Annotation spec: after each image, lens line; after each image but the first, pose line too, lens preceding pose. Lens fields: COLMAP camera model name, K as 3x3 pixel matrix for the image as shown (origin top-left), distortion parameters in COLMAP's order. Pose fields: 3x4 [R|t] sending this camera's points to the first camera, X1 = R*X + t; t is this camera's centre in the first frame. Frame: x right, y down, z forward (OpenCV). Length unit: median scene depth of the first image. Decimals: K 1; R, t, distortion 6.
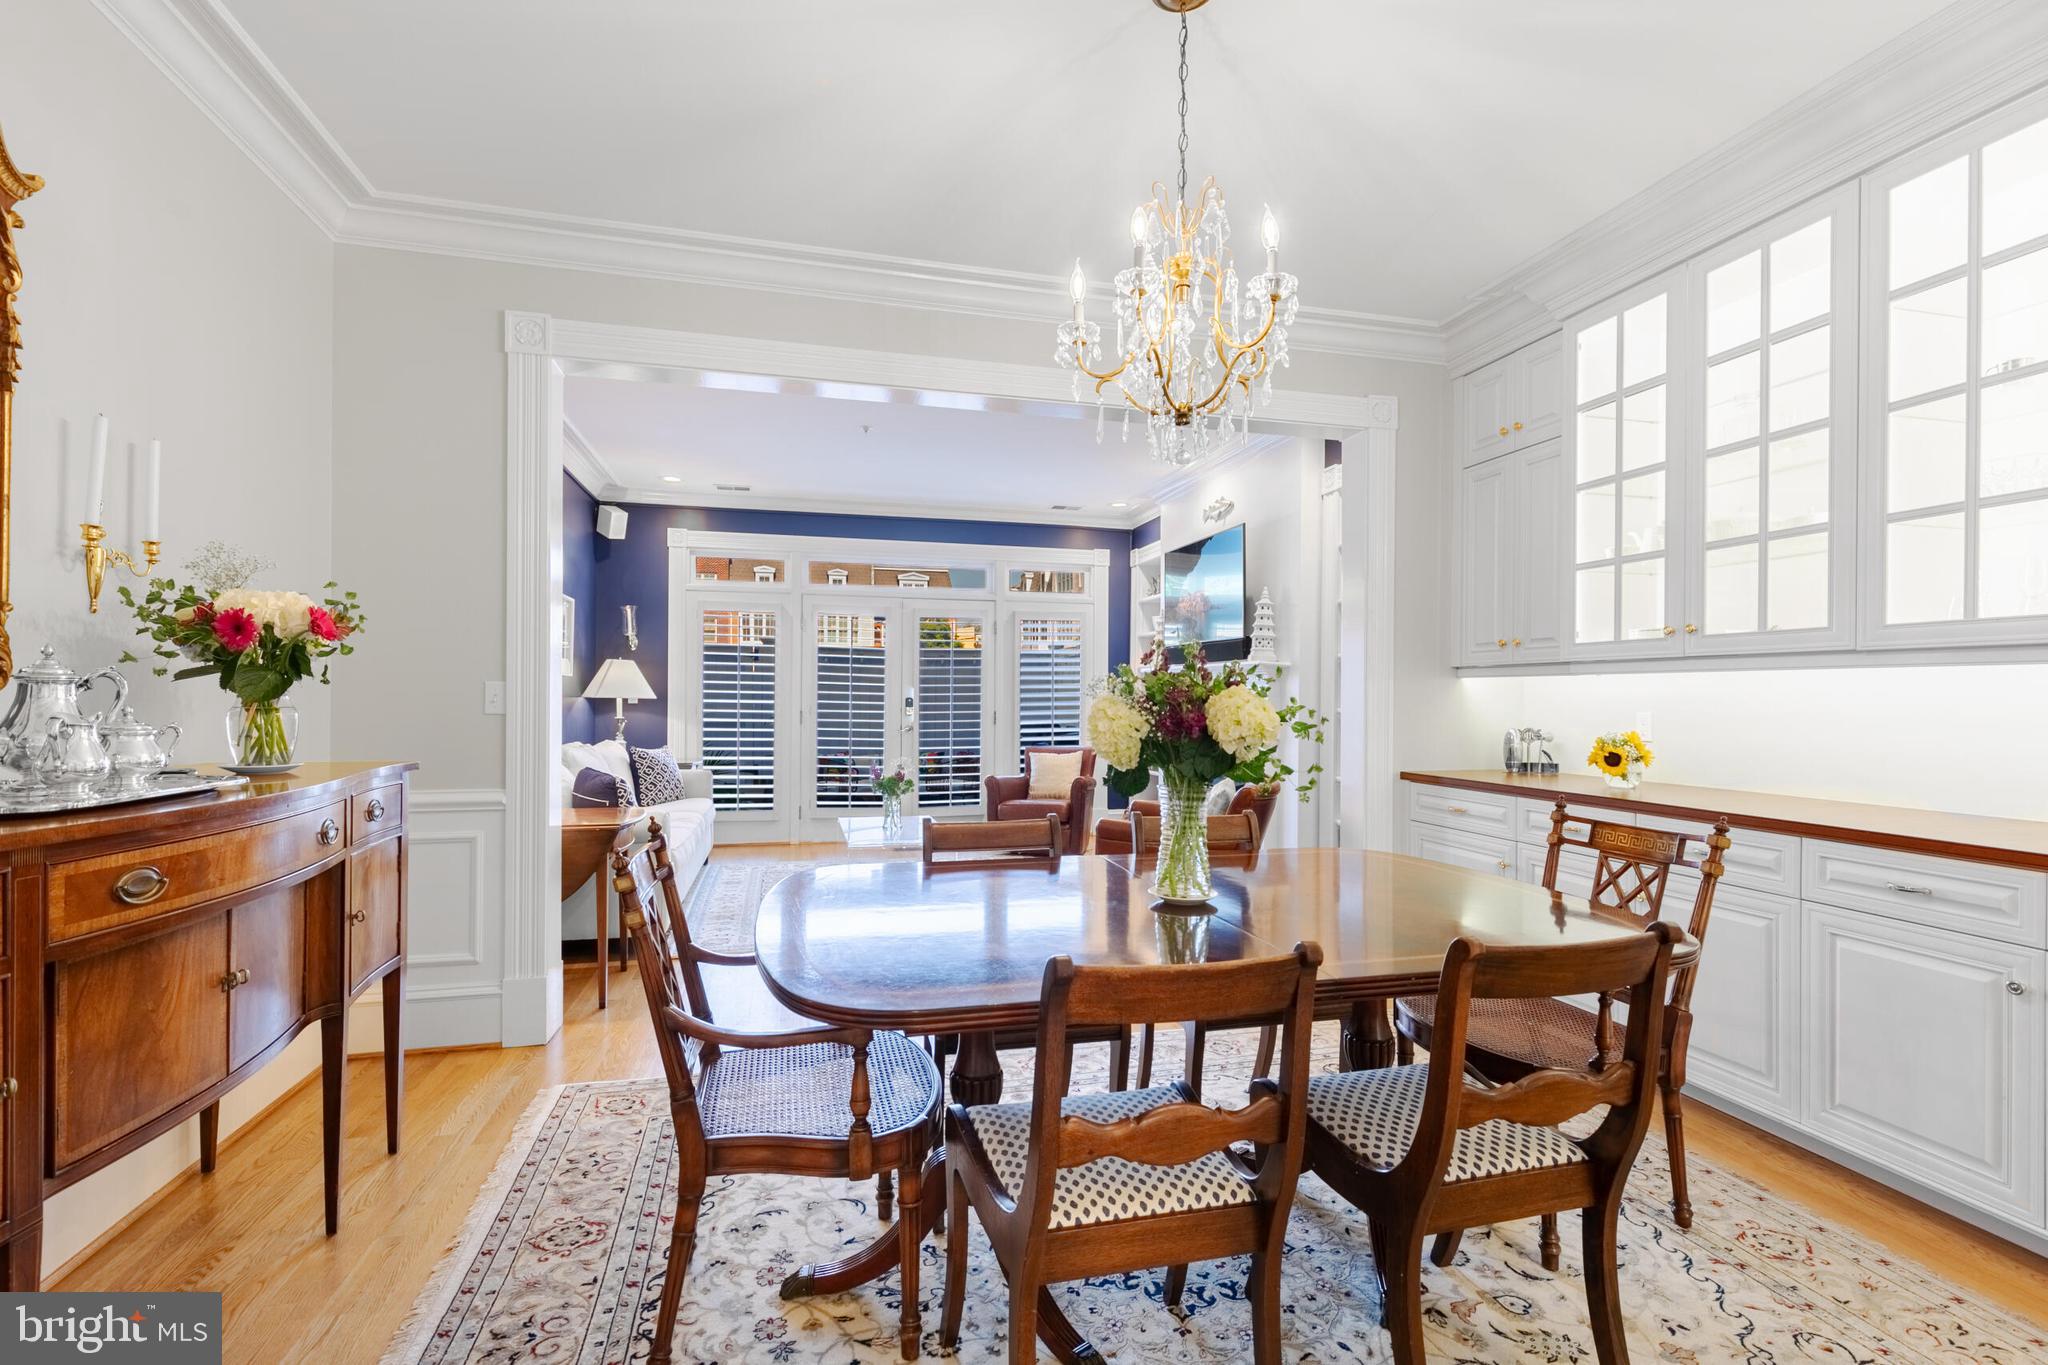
lens RADIAL K [[945.9, 0, 1027.9], [0, 945.9, 697.7], [0, 0, 1]] dist [0.002827, 0.000148]
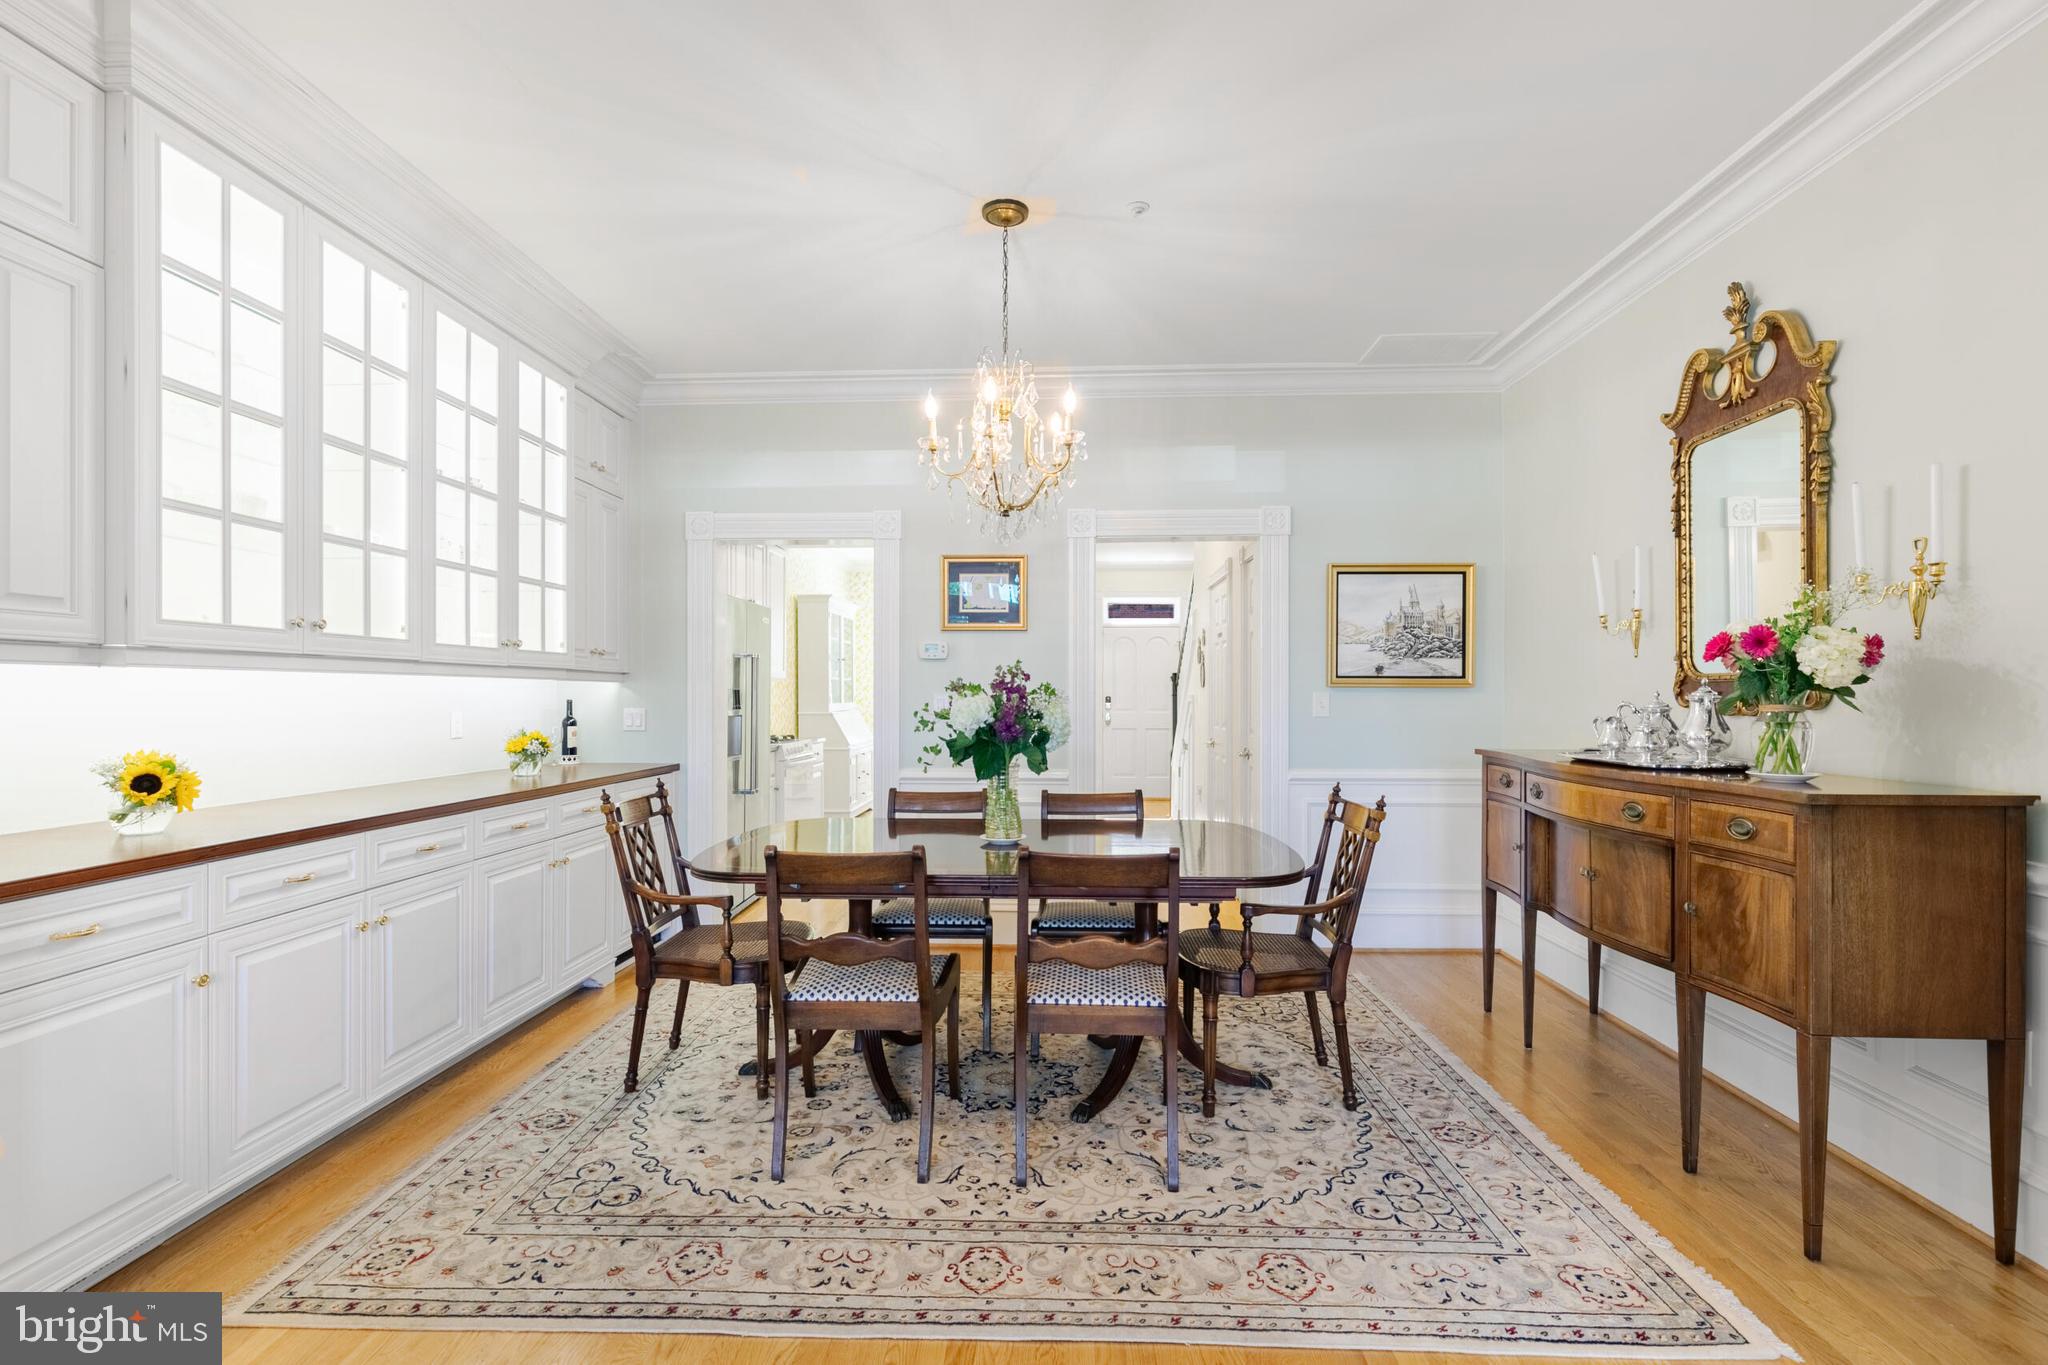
lens RADIAL K [[979.8, 0, 1026.0], [0, 979.8, 692.1], [0, 0, 1]] dist [0.000119, 0.000085]
pose [[-0.959698, -0.004220, 0.281001, -0.207524], [-0.006870, 0.999941, -0.008447, -0.006357], [-0.280949, -0.010037, -0.959670, 1.719448]]
